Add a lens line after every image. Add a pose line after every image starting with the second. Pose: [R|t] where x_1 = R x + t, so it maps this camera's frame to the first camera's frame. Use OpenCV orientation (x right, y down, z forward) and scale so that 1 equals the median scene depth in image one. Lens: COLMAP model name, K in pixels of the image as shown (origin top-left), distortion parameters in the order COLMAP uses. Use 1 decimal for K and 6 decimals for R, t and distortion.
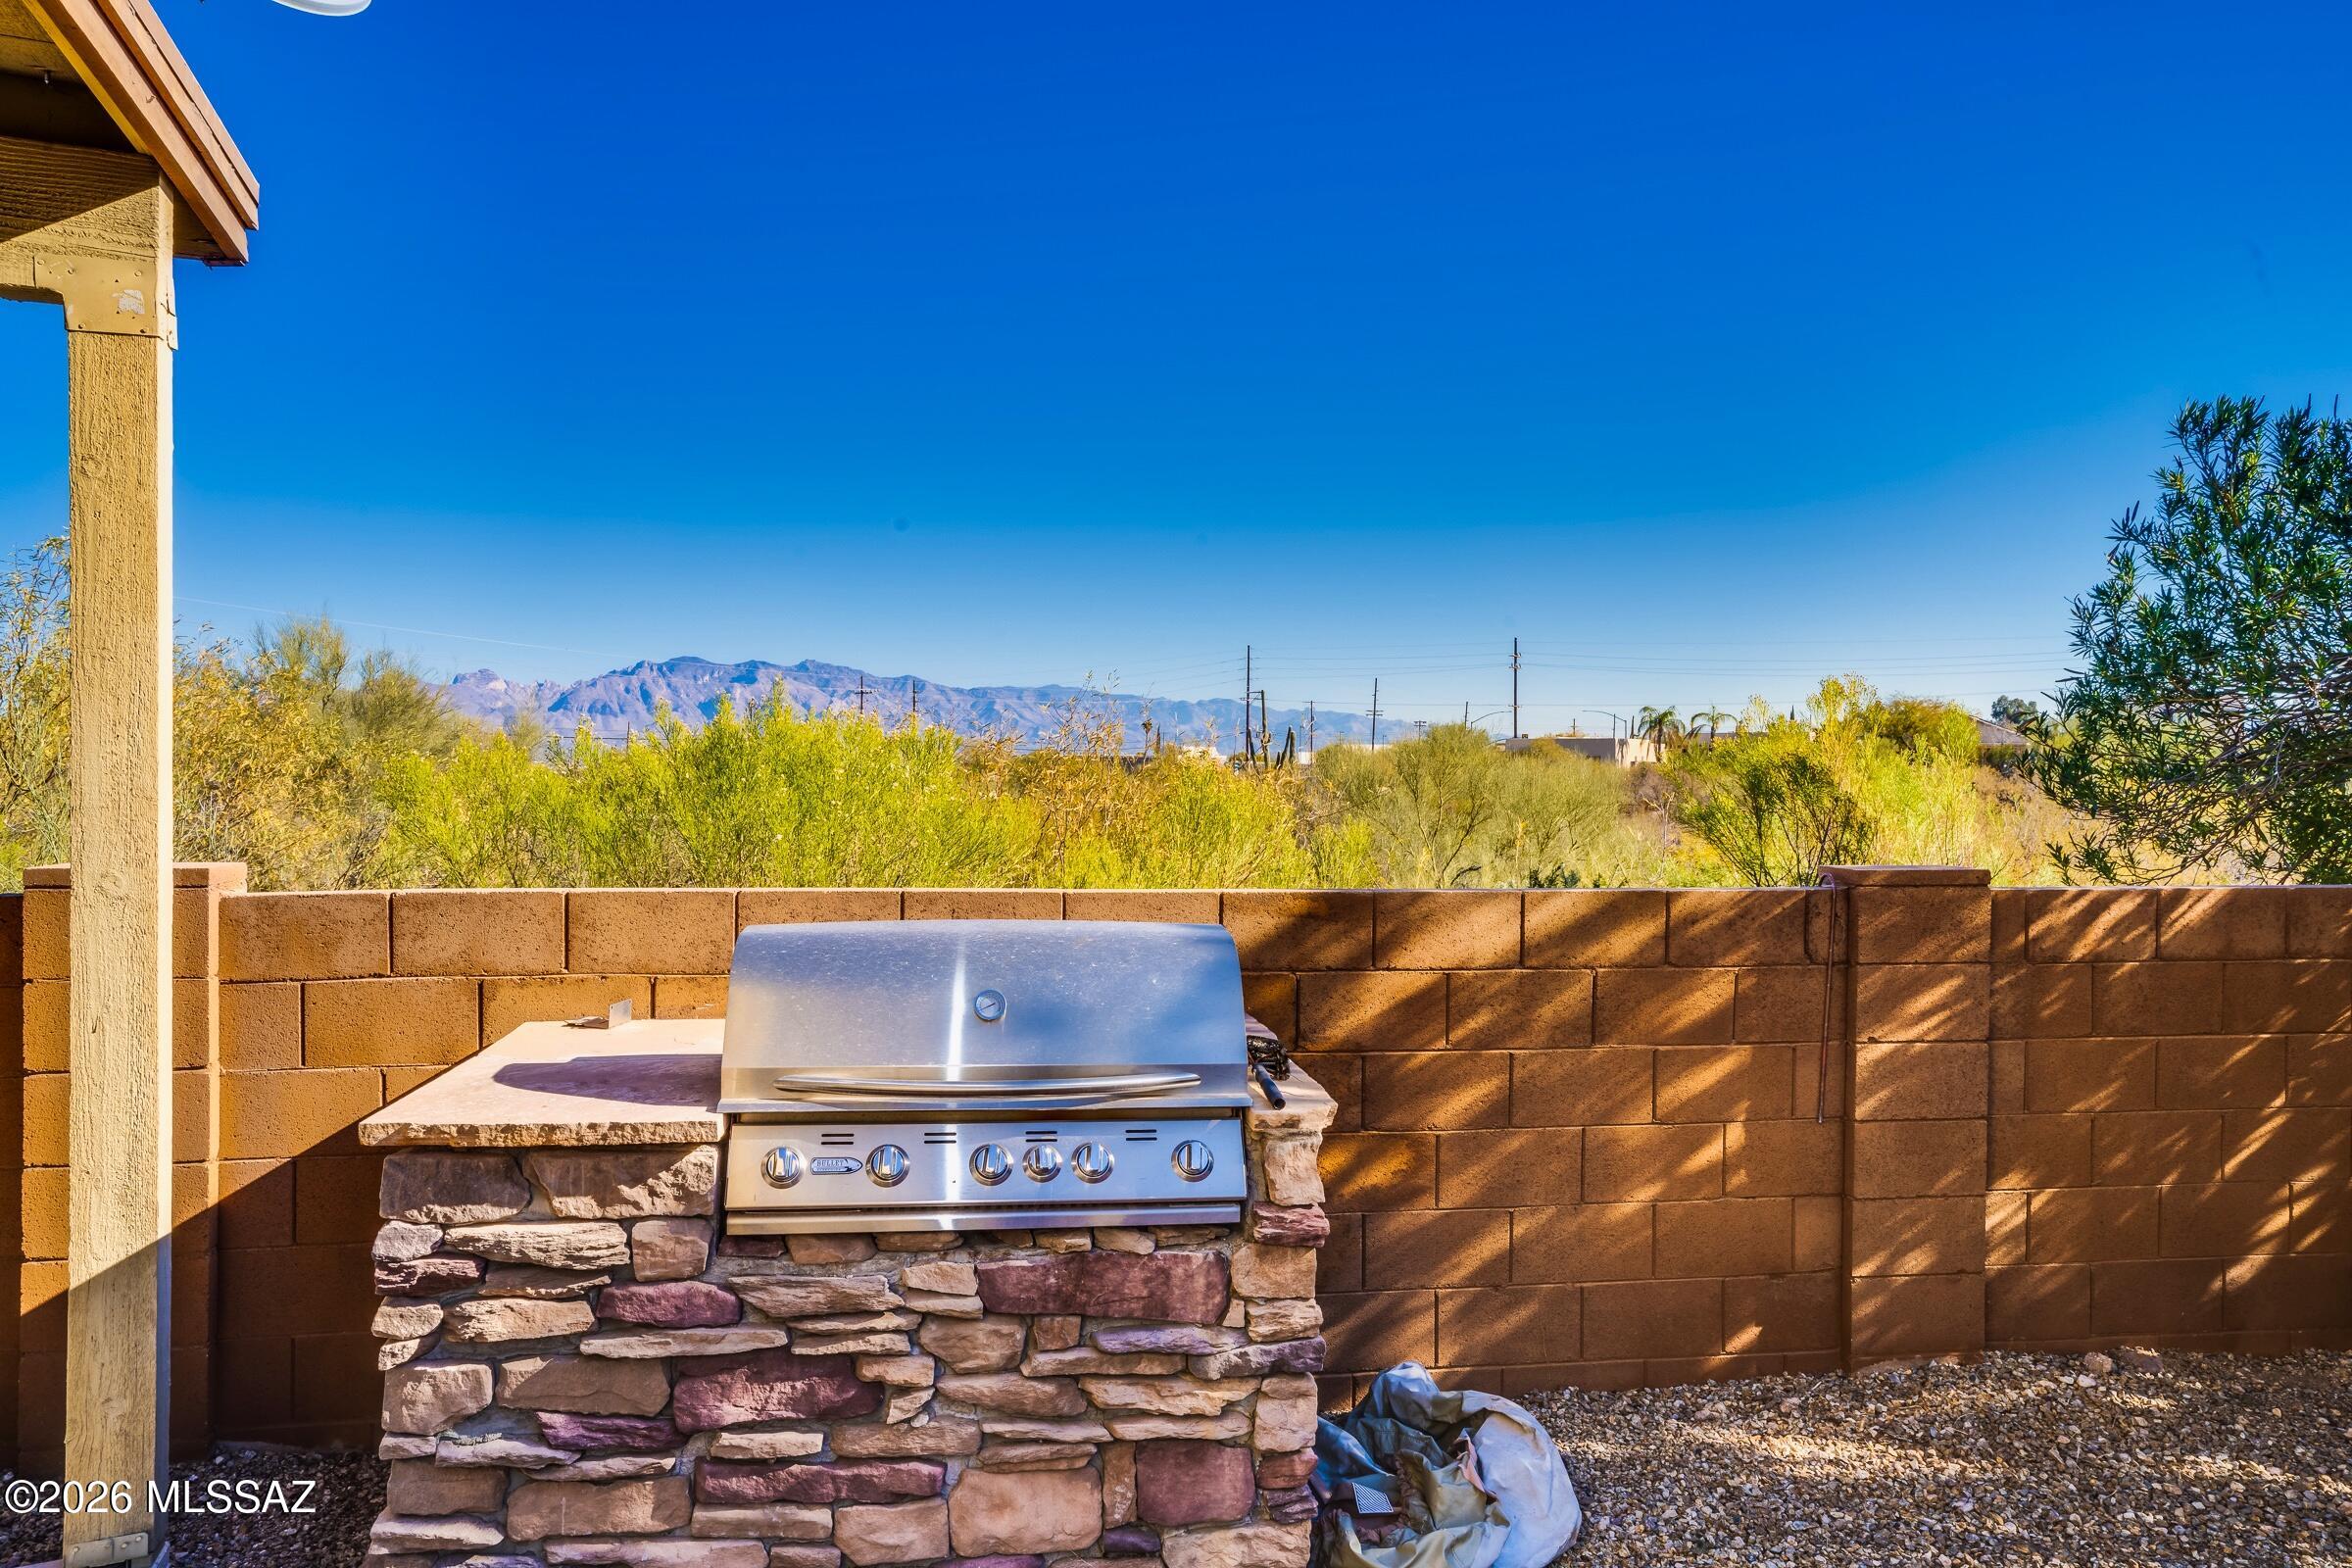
lens RADIAL K [[1665.3, 0, 1176.0], [0, 1665.3, 784.0], [0, 0, 1]] dist [-0.002701, 0.002360]
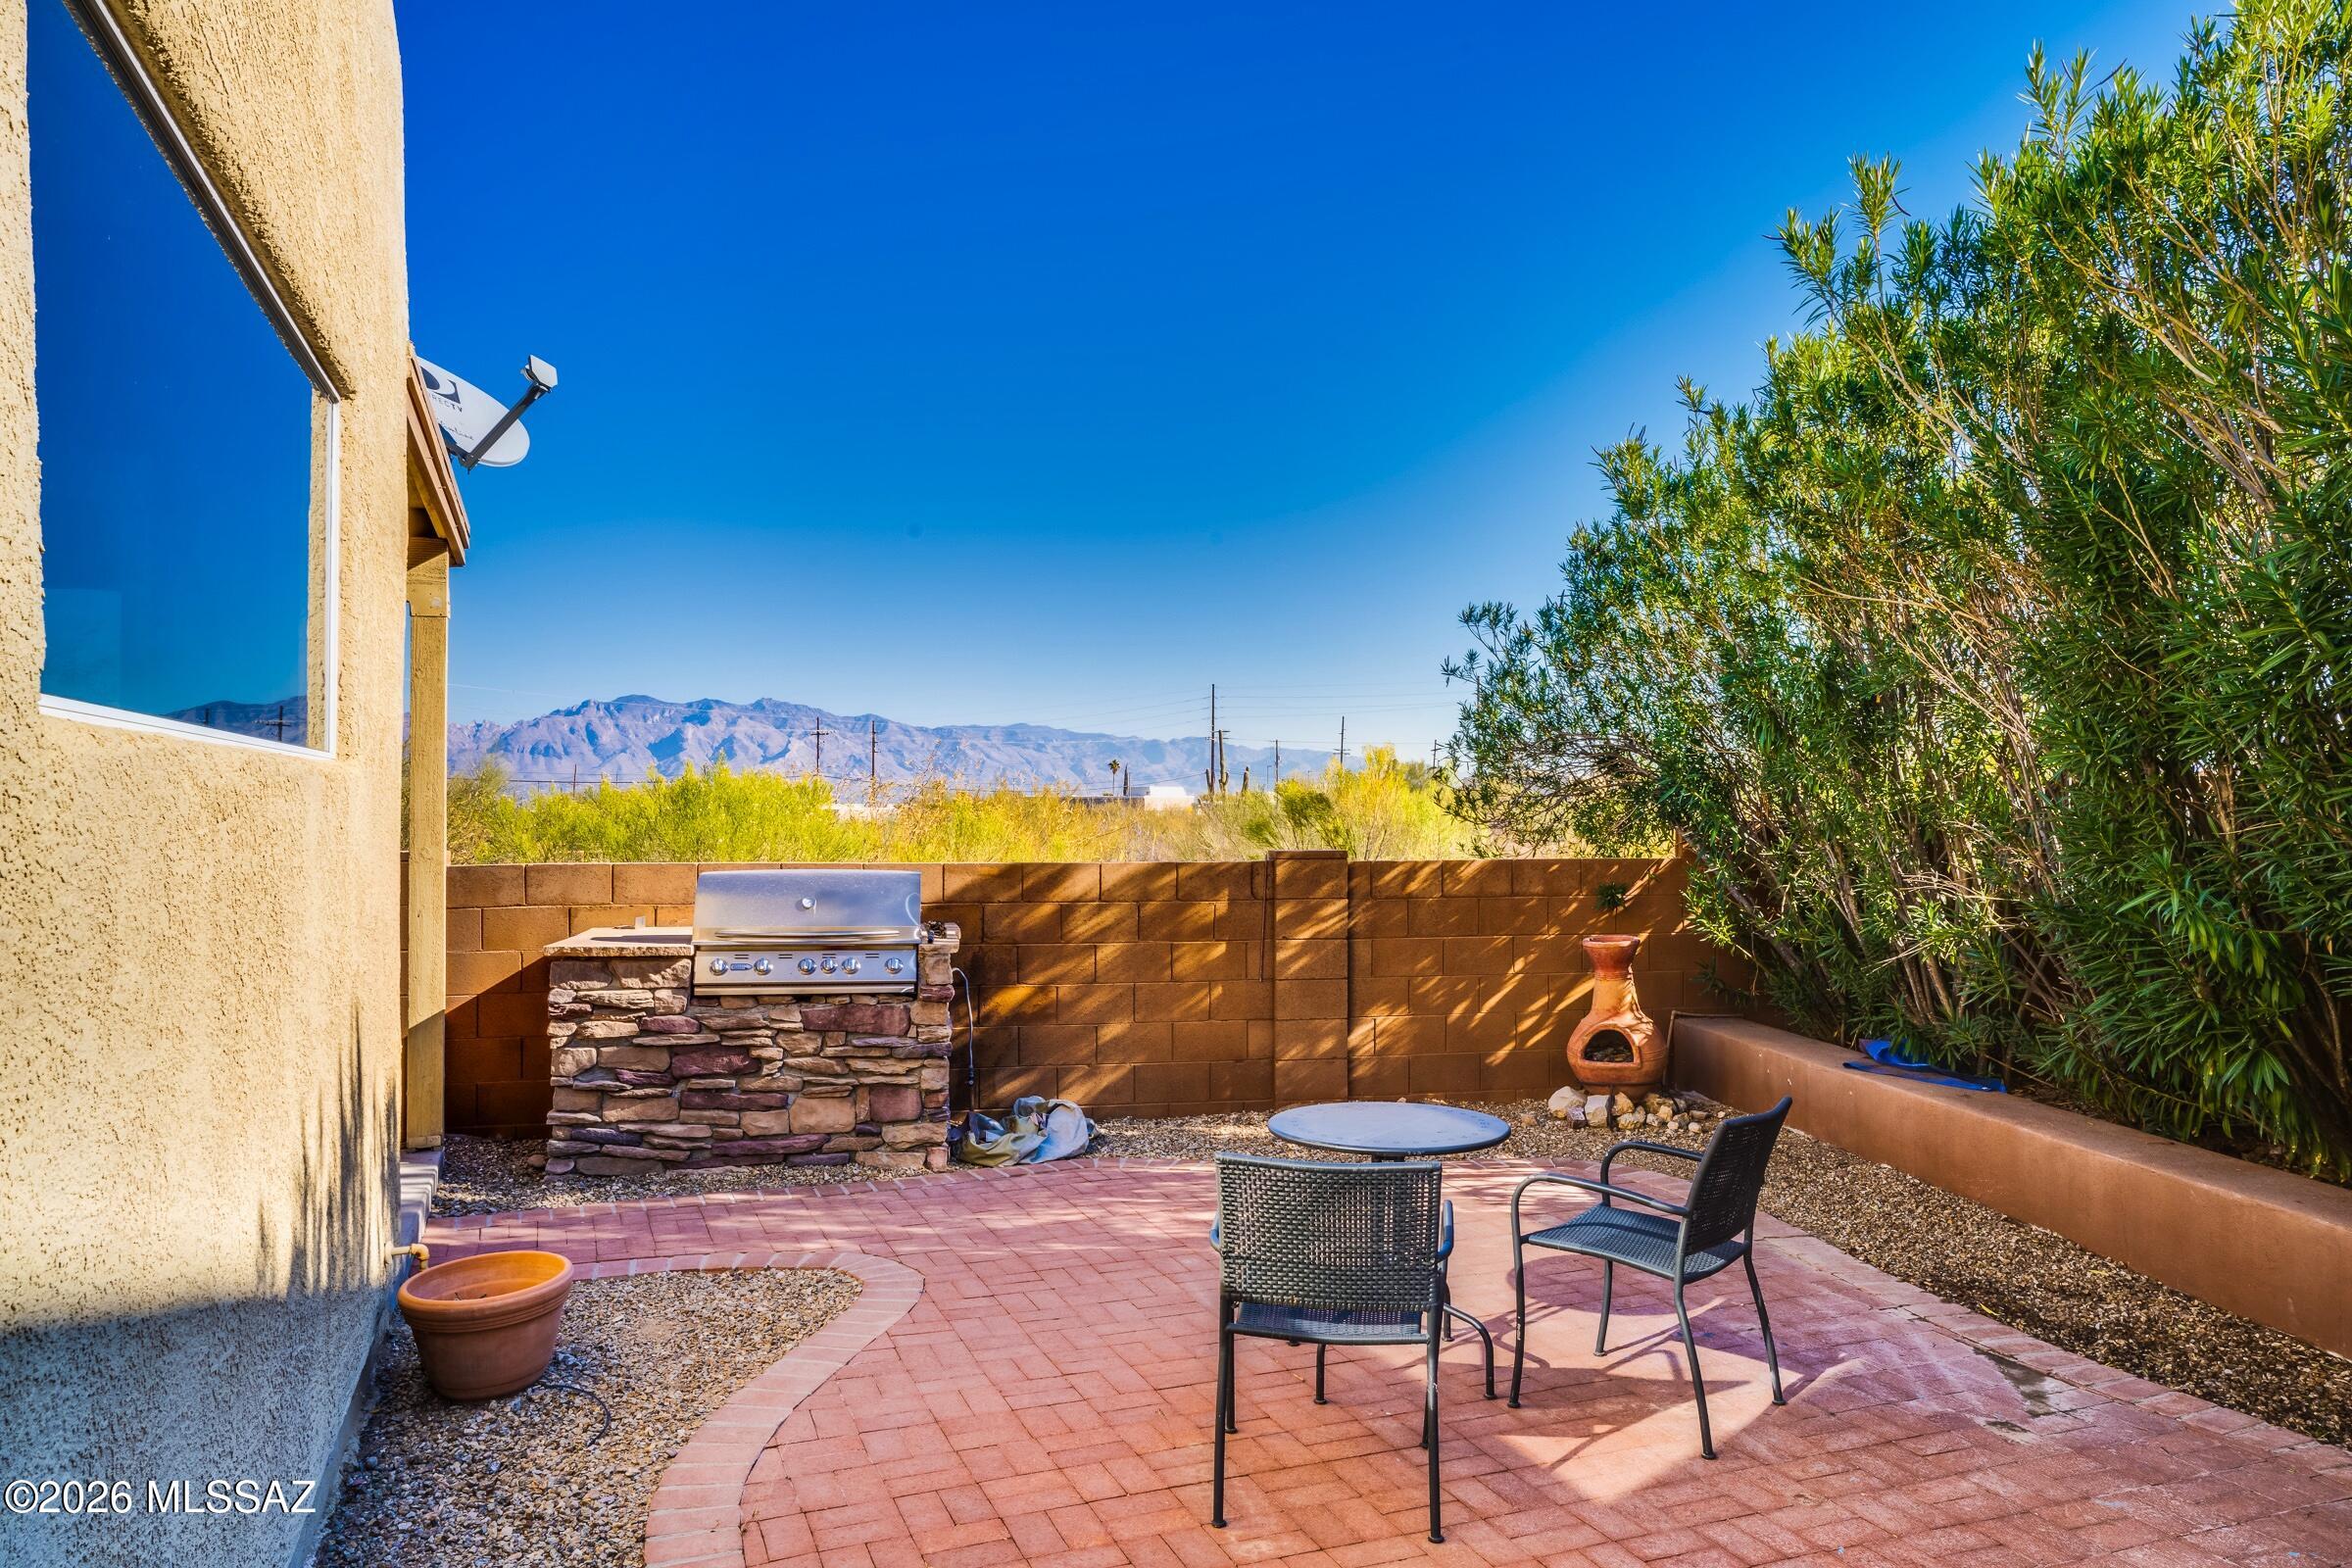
lens RADIAL K [[1756.0, 0, 1211.5], [0, 1756.0, 784.4], [0, 0, 1]] dist [-0.001376, 0.000383]
pose [[0.999485, -0.006020, 0.031534, 0.382125], [0.006767, 0.999698, -0.023630, 0.031058], [-0.031382, 0.023832, 0.999223, -1.502373]]
